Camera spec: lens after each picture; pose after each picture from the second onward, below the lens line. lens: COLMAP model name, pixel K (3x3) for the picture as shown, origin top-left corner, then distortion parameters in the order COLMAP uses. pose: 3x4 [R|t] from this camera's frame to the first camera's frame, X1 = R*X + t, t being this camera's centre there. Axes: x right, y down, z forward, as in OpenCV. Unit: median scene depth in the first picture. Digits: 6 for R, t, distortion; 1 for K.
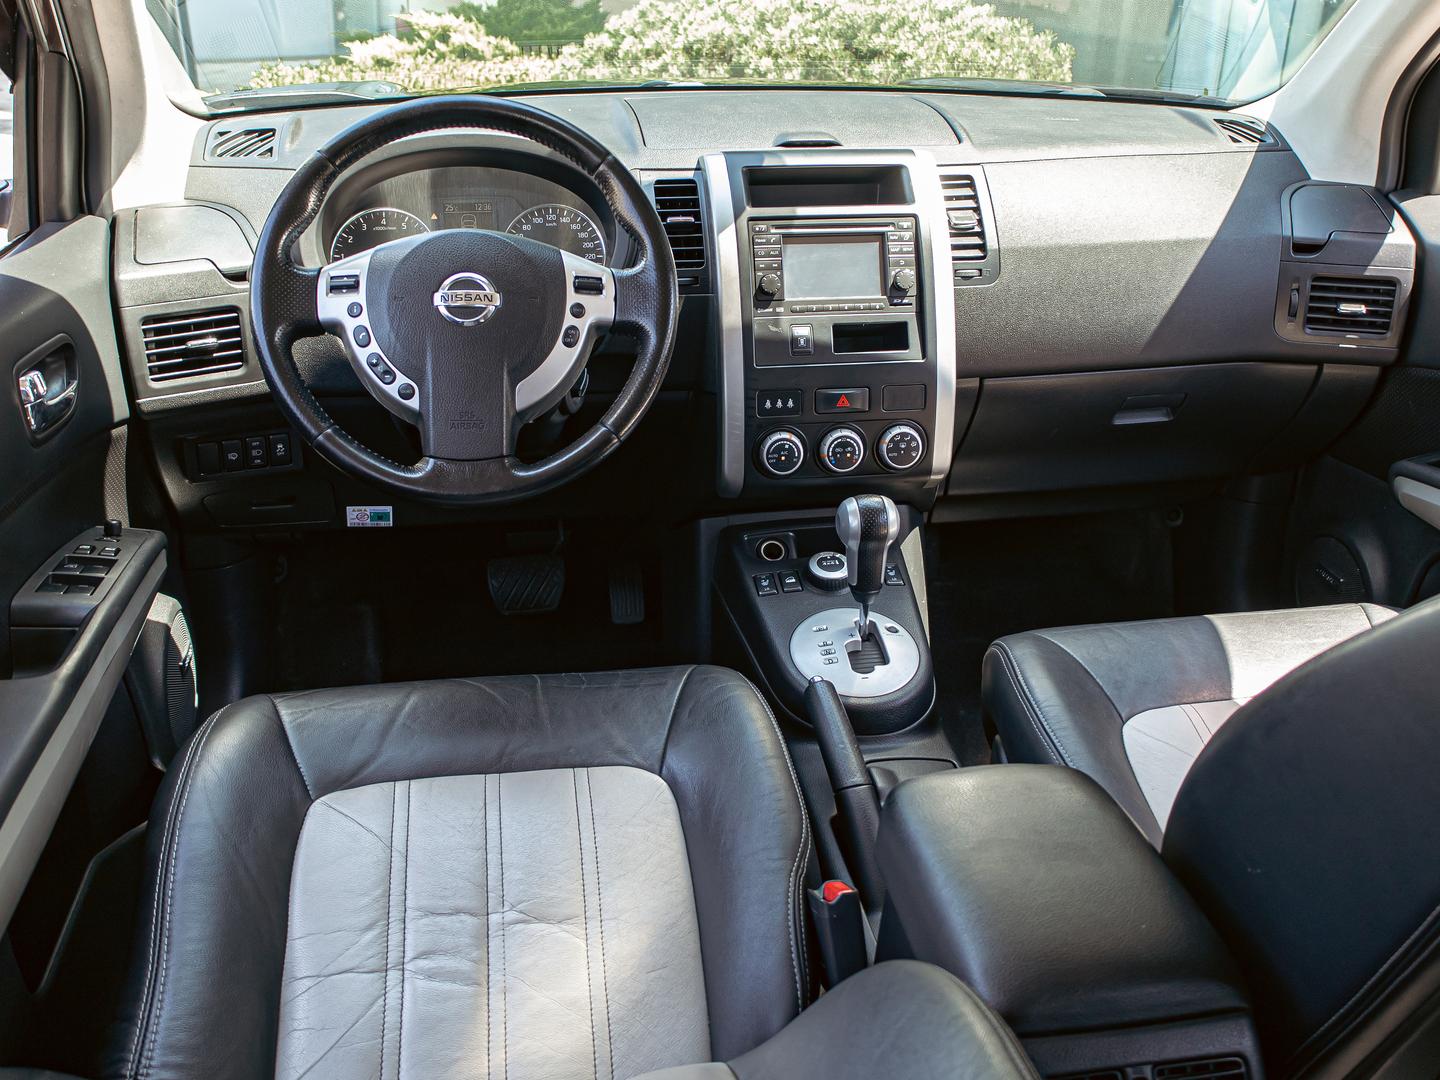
lens RADIAL K [[1559.1, 0, 720.4], [0, 1559.1, 485.9], [0, 0, 1]] dist [0.010320, 0.021086]
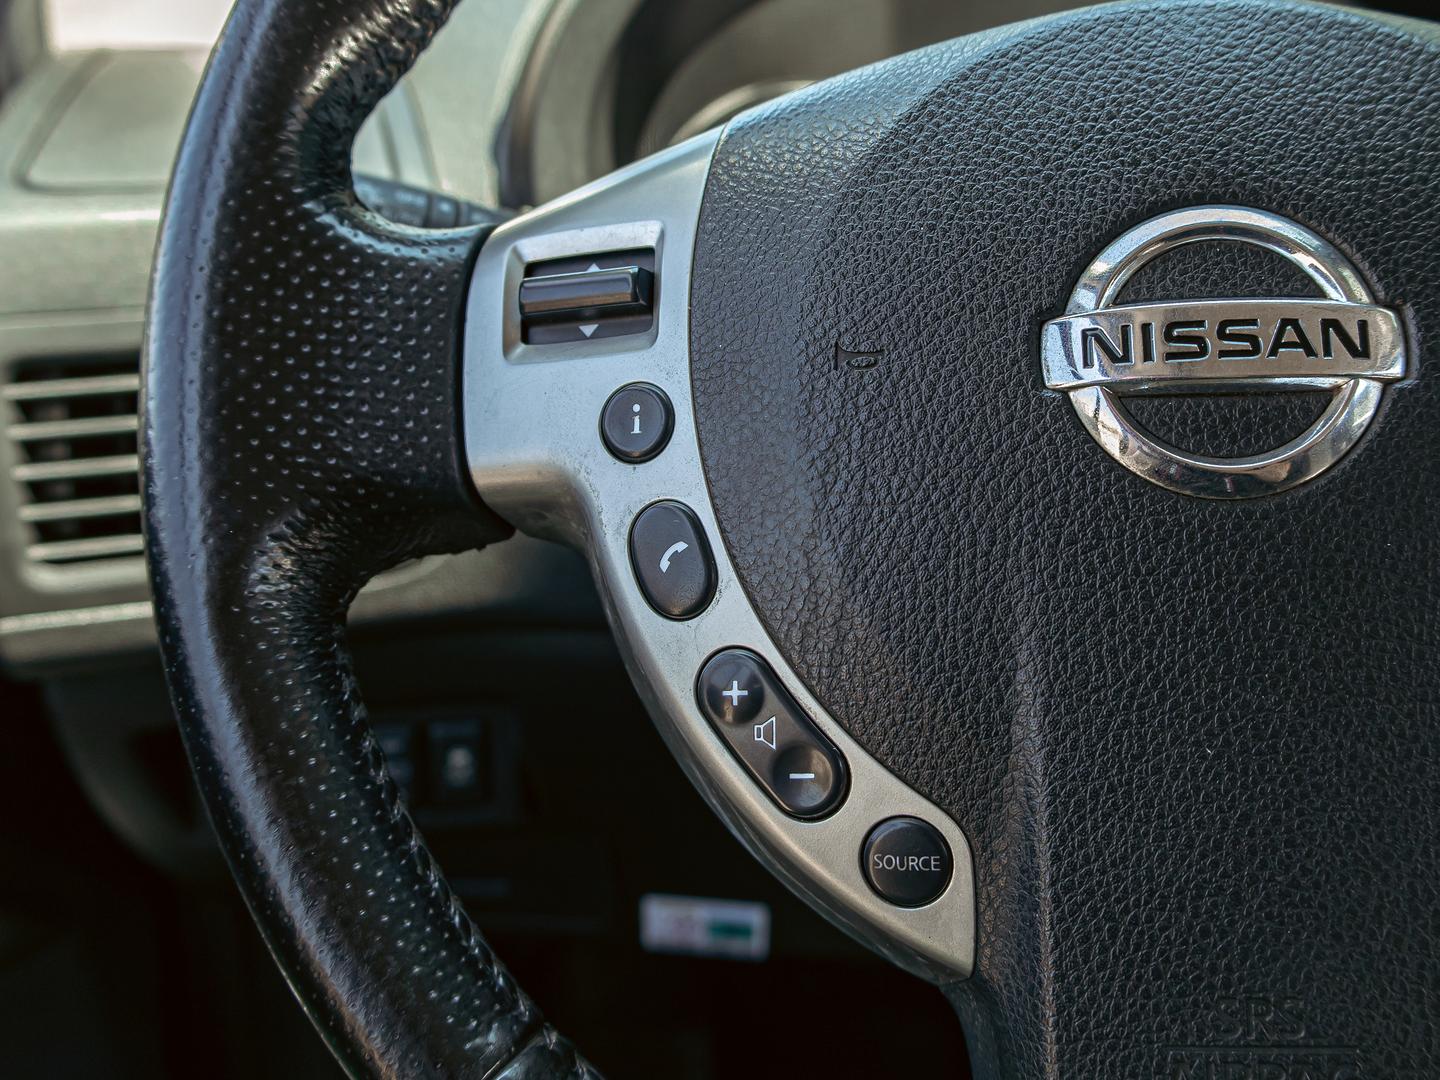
lens RADIAL K [[1559.1, 0, 720.4], [0, 1559.1, 485.9], [0, 0, 1]] dist [0.010320, 0.021086]
pose [[0.977235, -0.015603, -0.211583, -0.154676], [0.010872, 0.999665, -0.023501, -0.085255], [0.211879, 0.020666, 0.977077, 0.687437]]
